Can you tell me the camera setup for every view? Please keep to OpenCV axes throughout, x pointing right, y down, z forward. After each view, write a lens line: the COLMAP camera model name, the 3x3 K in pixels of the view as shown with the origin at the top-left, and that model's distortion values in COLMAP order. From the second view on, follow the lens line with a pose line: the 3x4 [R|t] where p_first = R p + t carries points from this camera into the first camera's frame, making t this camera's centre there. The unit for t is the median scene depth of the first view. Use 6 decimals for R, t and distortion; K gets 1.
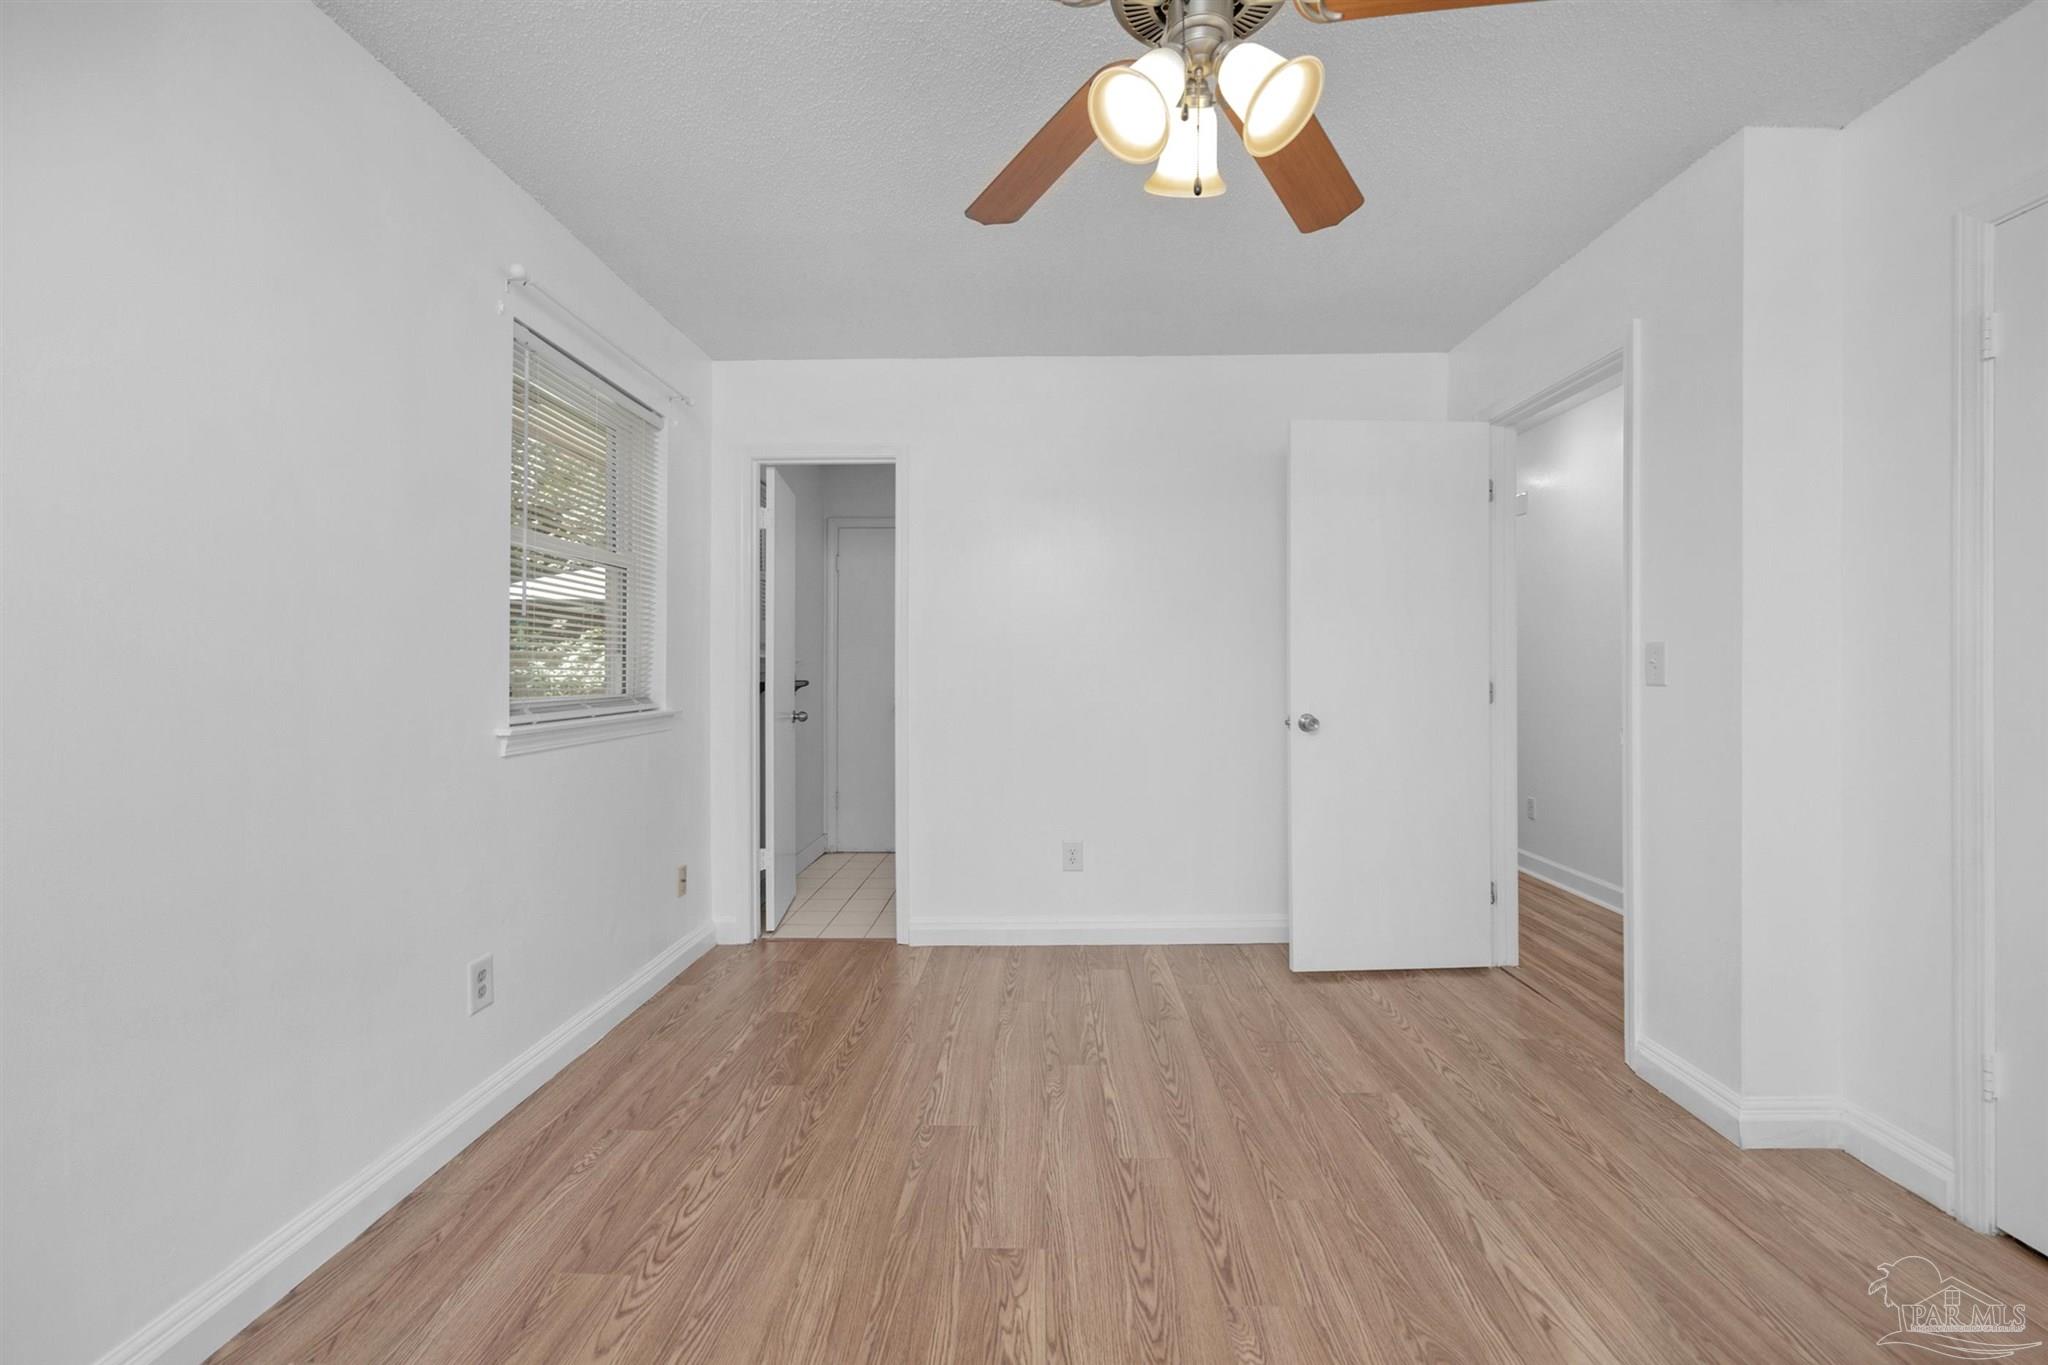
lens RADIAL K [[859.7, 0, 1024.0], [0, 859.7, 682.5], [0, 0, 1]] dist [-0.000983, -0.006796]
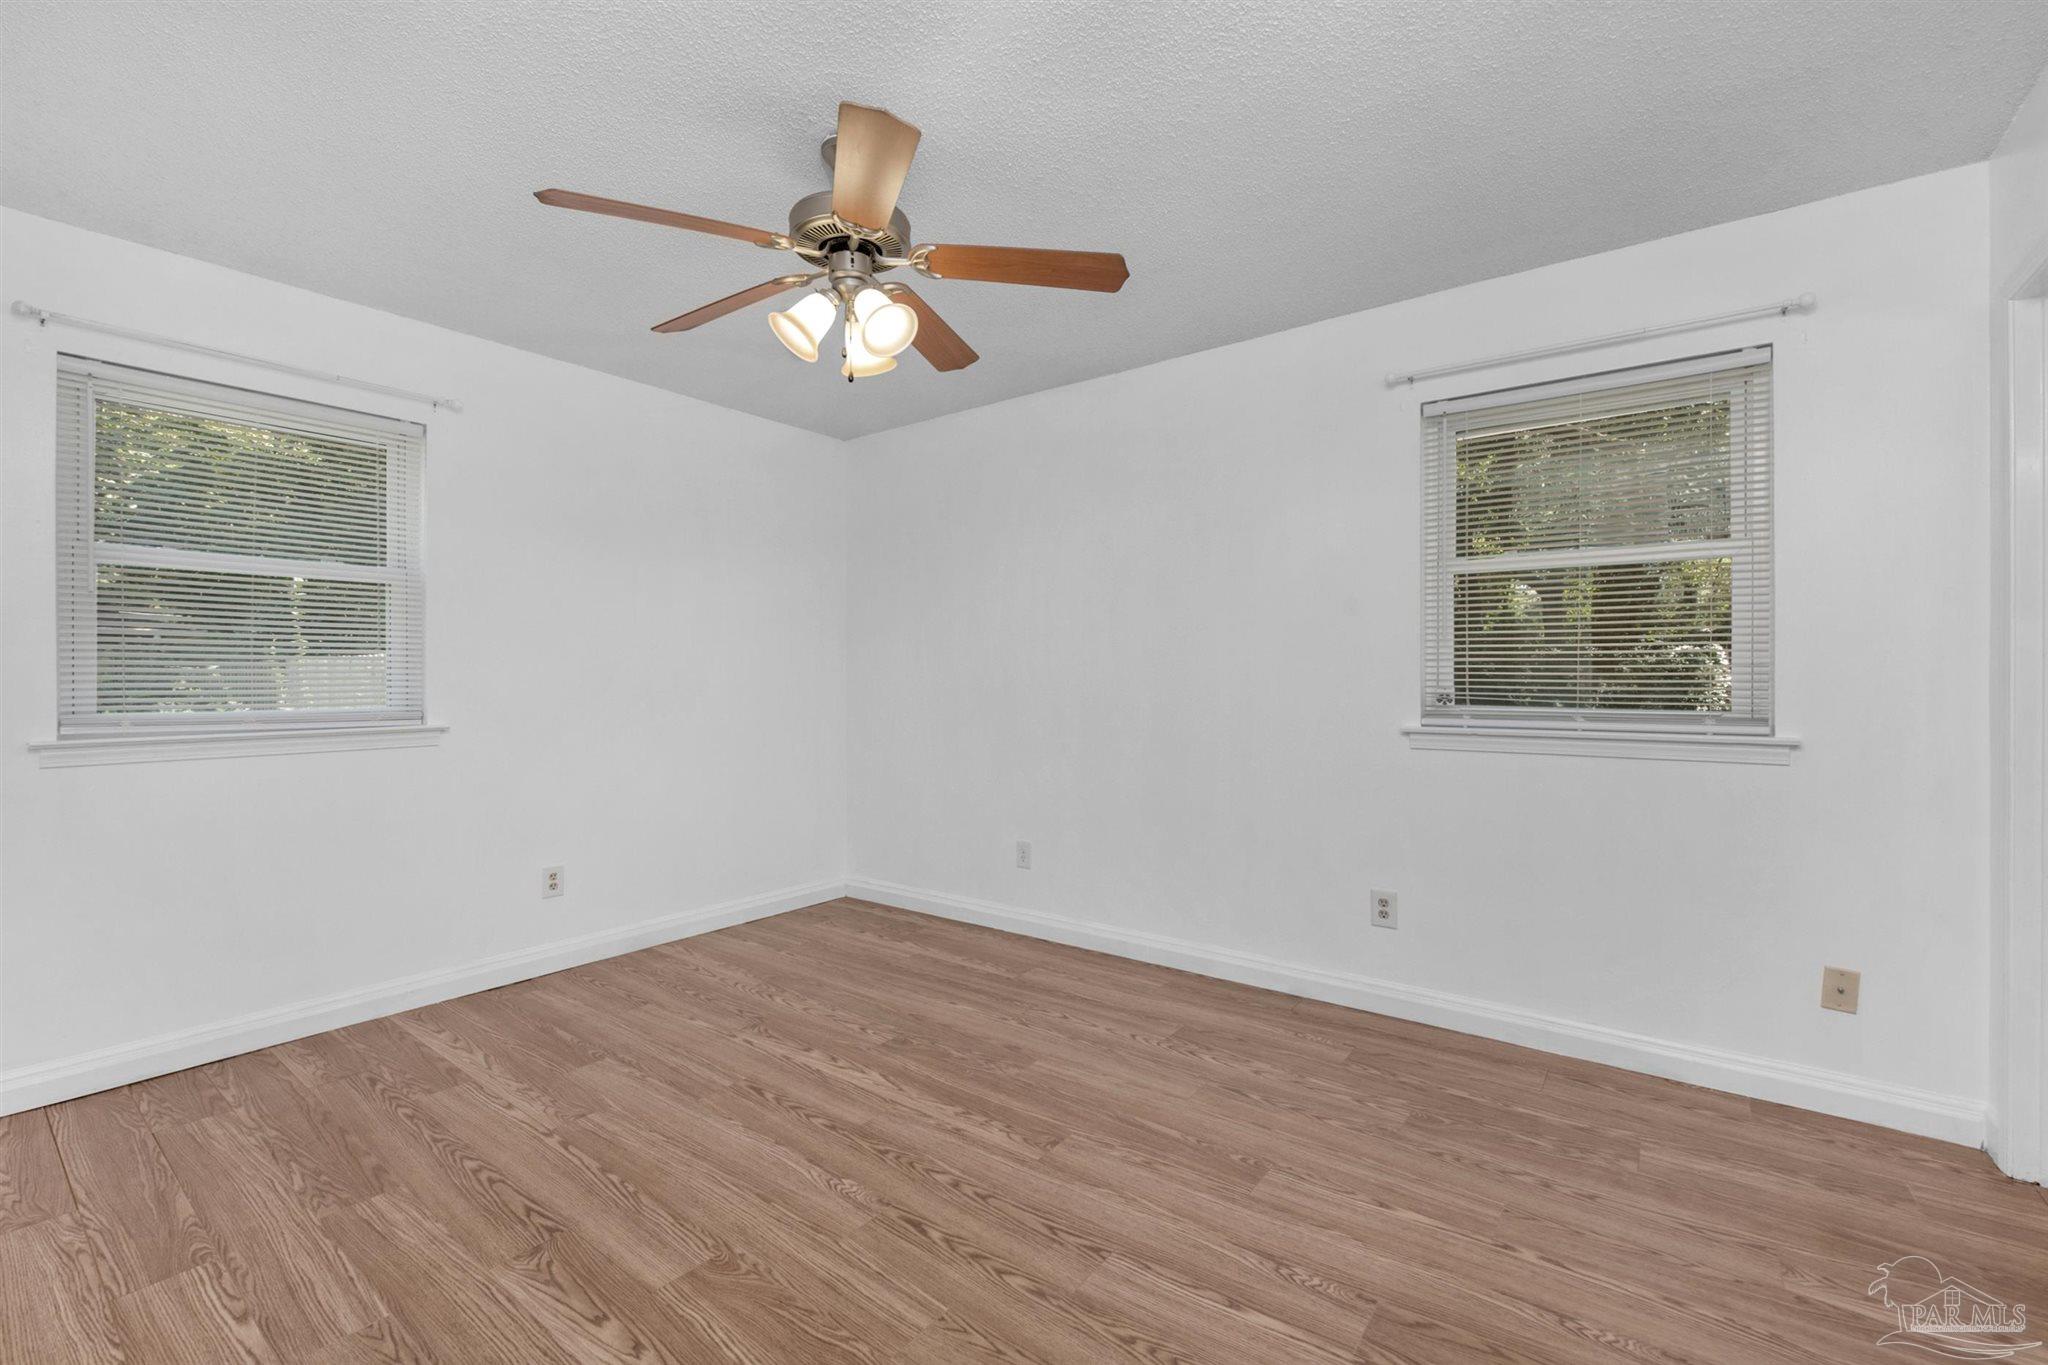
lens RADIAL K [[859.7, 0, 1024.0], [0, 859.7, 682.5], [0, 0, 1]] dist [-0.000983, -0.006796]
pose [[-0.600045, 0.003511, -0.799959, 0.941463], [-0.006475, 0.999936, 0.009246, -0.011837], [0.799940, 0.010728, -0.599984, 1.615385]]
